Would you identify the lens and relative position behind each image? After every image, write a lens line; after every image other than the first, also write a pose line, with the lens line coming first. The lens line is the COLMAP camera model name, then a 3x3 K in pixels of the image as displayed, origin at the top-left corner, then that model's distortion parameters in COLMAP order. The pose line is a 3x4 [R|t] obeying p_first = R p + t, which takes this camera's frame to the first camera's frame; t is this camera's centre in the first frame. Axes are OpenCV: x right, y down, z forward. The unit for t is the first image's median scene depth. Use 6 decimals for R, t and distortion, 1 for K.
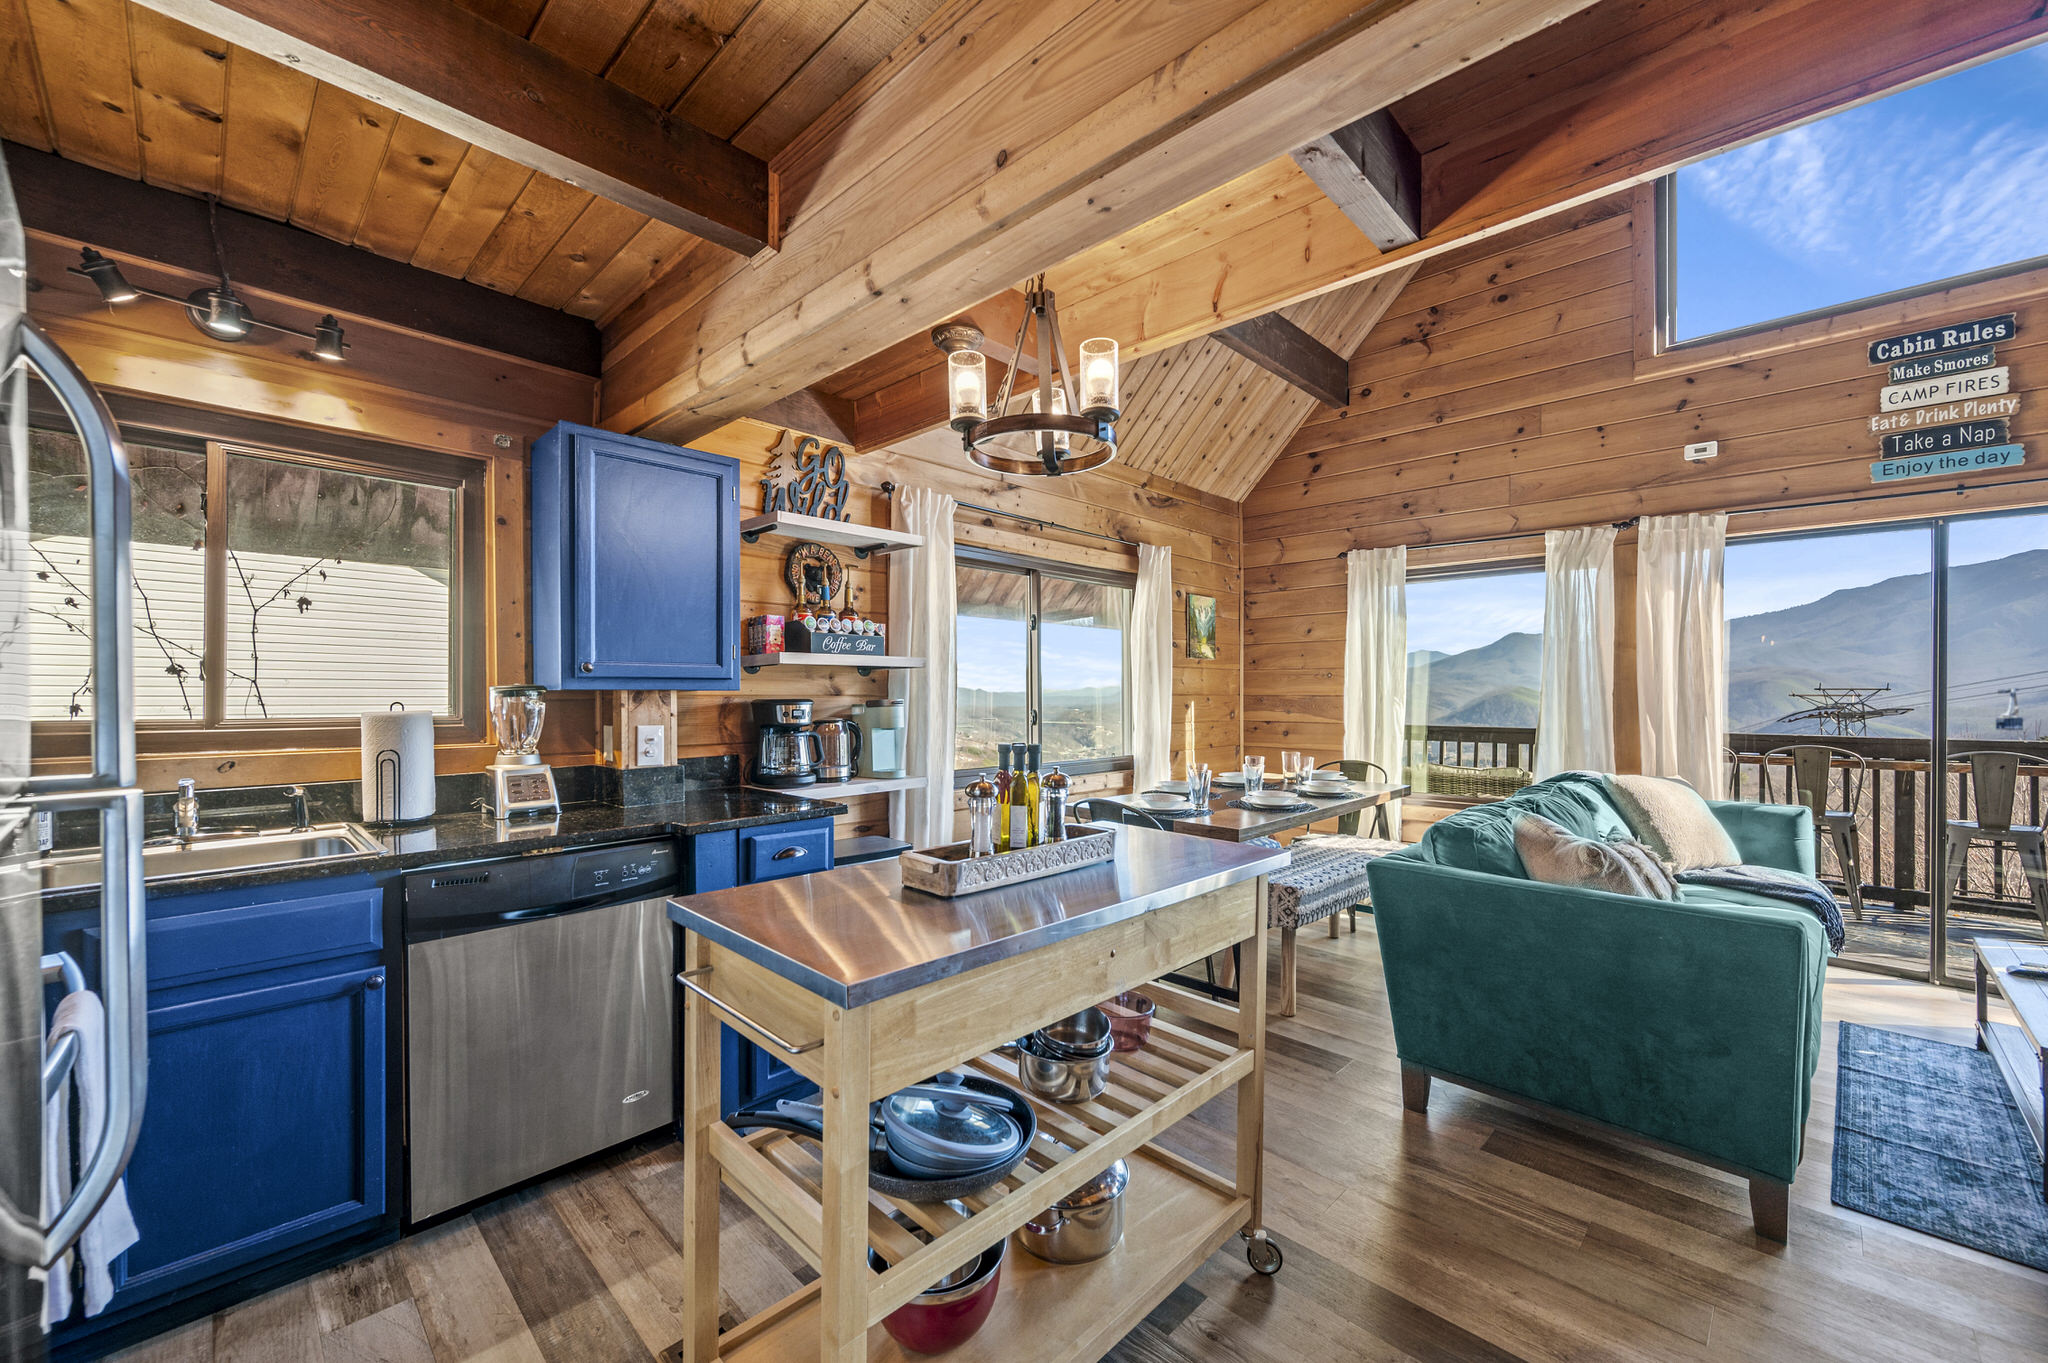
lens RADIAL K [[809.8, 0, 1011.2], [0, 809.8, 694.3], [0, 0, 1]] dist [0.002170, 0.000446]
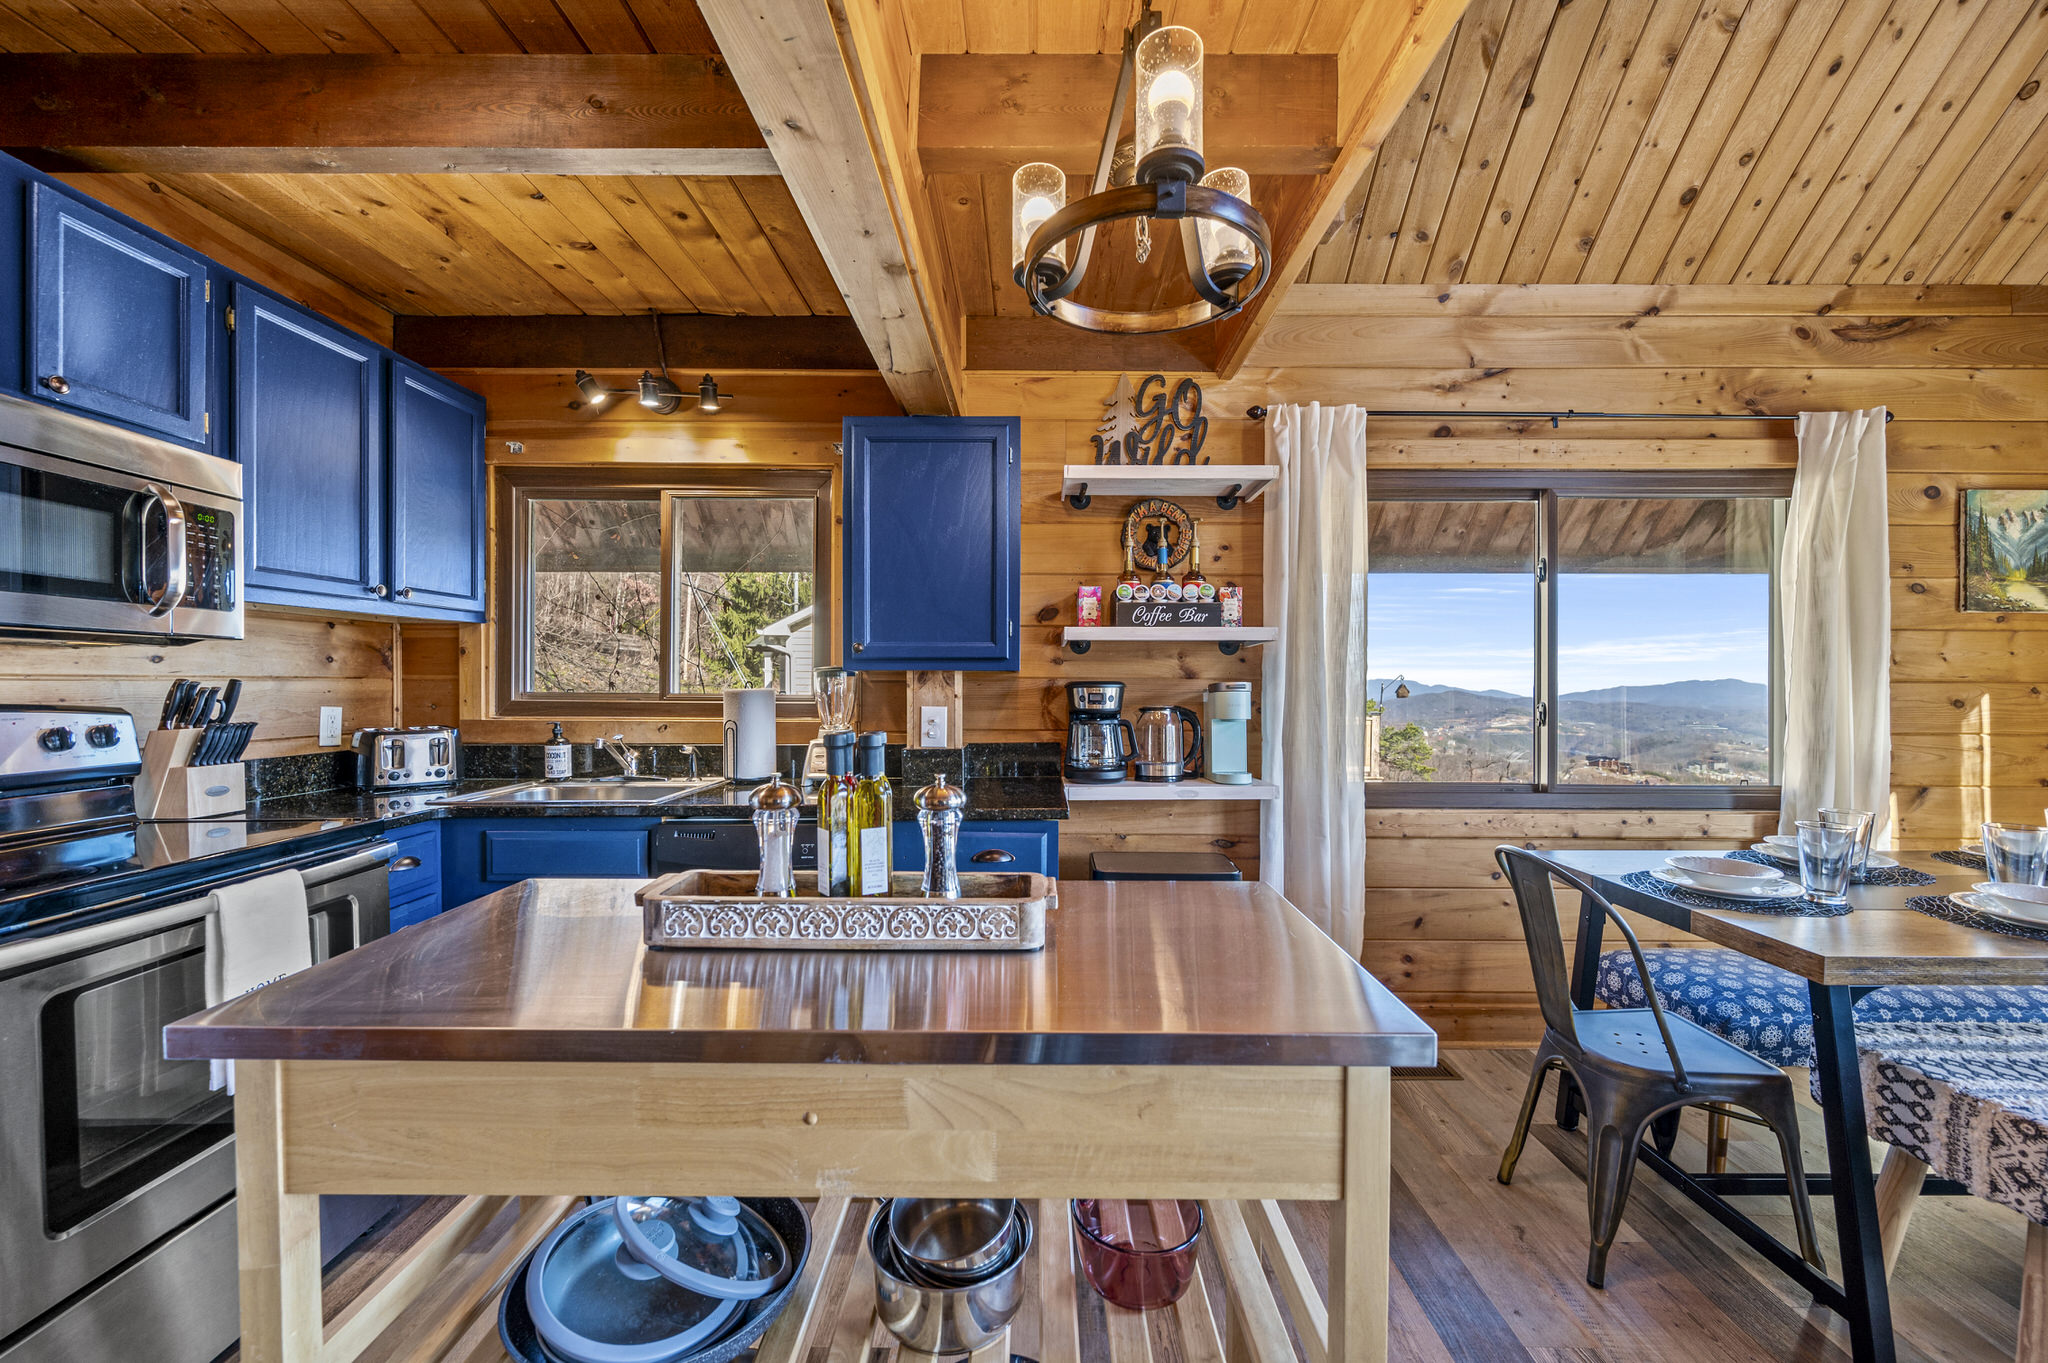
lens RADIAL K [[809.8, 0, 1039.8], [0, 809.8, 689.8], [0, 0, 1]] dist [0.002170, 0.000446]
pose [[0.700055, 0.006843, -0.714056, 0.267099], [-0.004444, 0.999976, 0.005227, 0.009517], [0.714075, -0.000486, 0.700069, 0.304519]]
